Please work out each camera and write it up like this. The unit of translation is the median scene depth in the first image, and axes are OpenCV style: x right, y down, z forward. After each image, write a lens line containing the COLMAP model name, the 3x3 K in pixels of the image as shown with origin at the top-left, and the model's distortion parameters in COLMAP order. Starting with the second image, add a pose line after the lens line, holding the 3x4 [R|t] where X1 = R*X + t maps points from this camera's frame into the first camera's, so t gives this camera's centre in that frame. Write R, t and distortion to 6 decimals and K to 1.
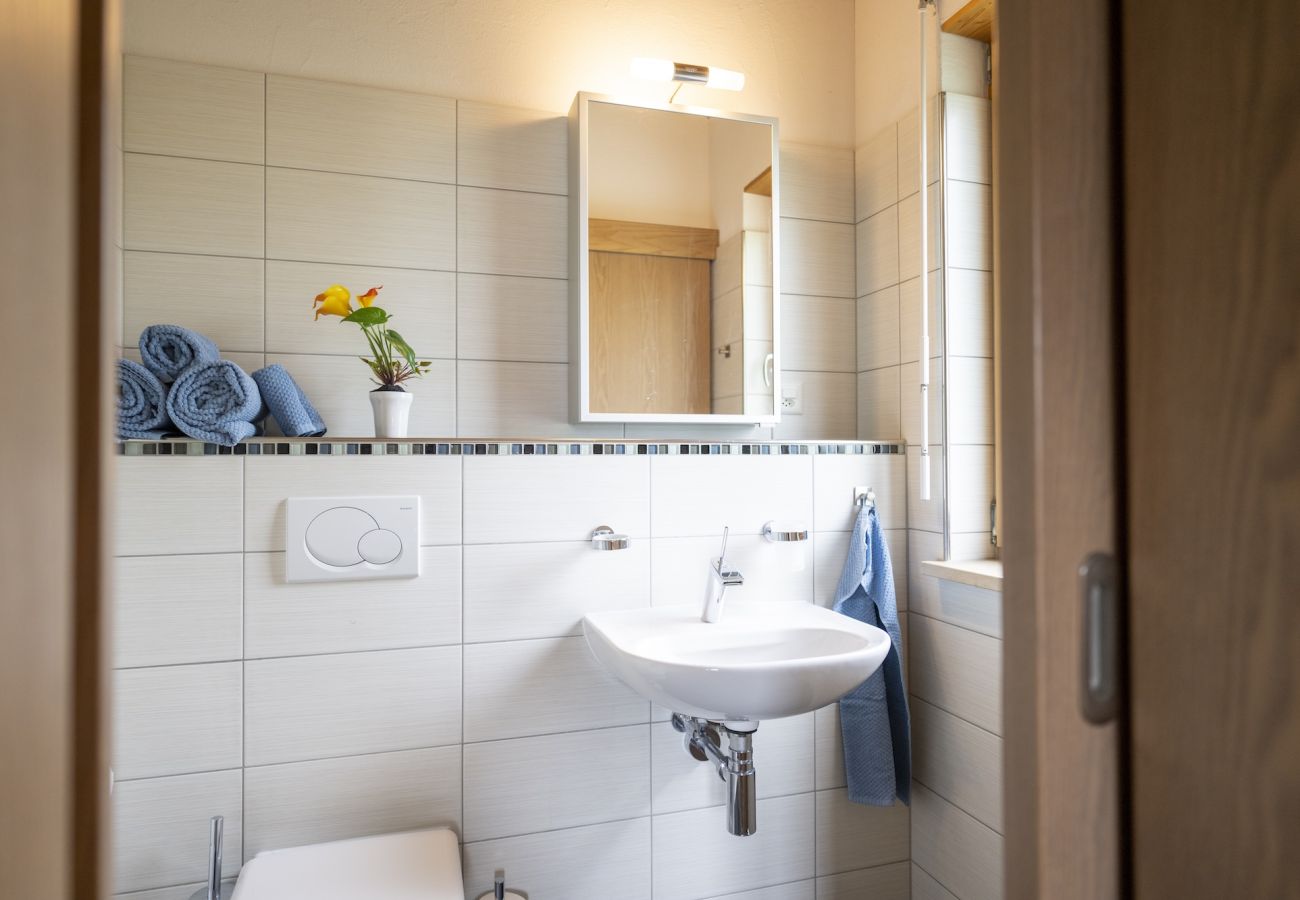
lens RADIAL K [[809.5, 0, 626.3], [0, 809.5, 428.6], [0, 0, 1]] dist [-0.002127, -0.000109]
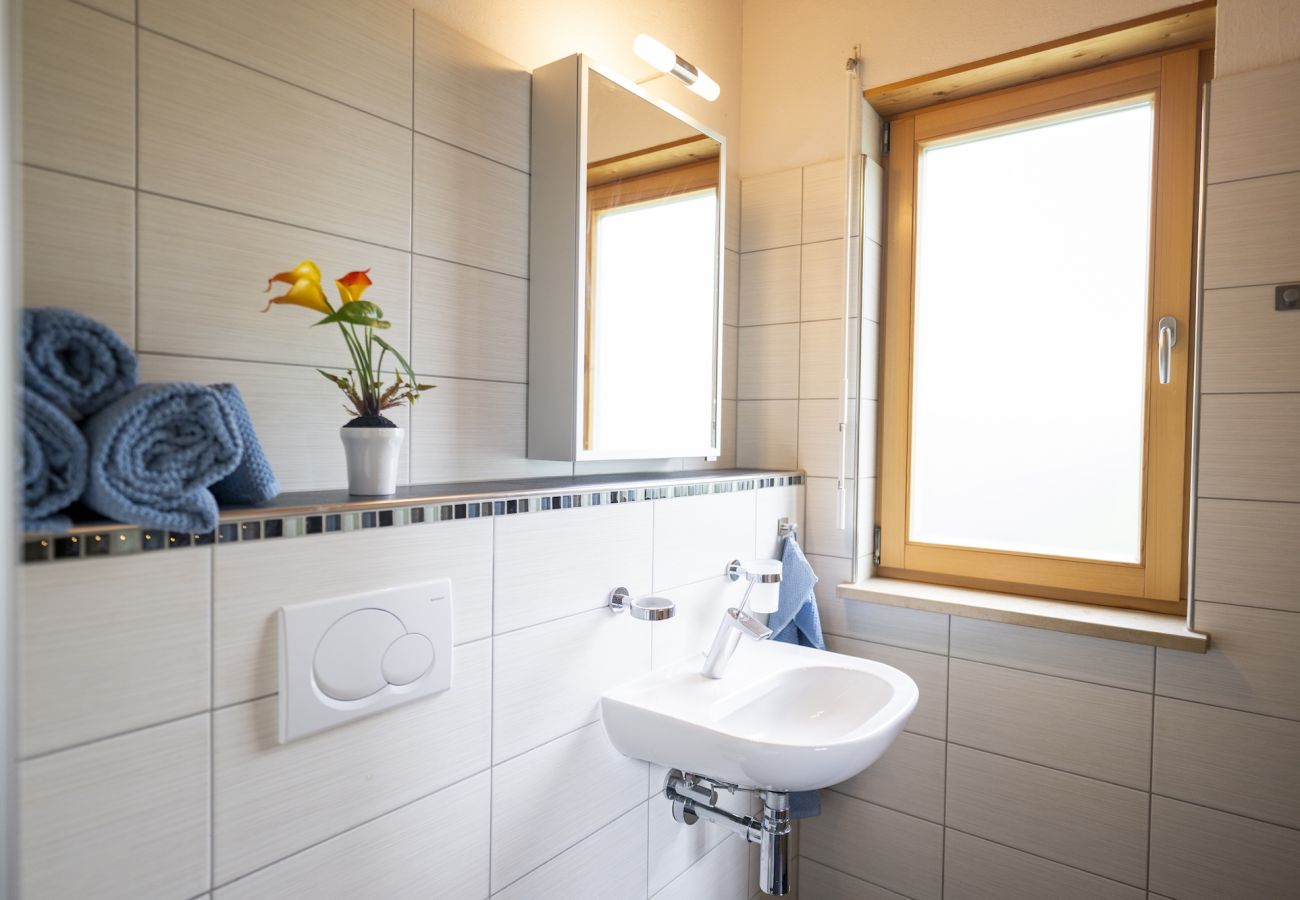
lens RADIAL K [[809.5, 0, 626.3], [0, 809.5, 428.6], [0, 0, 1]] dist [-0.002127, -0.000109]
pose [[0.786424, 0.010435, 0.617599, -0.601546], [-0.042489, 0.998403, 0.037234, -0.085806], [-0.616224, -0.055523, 0.785612, 0.364793]]
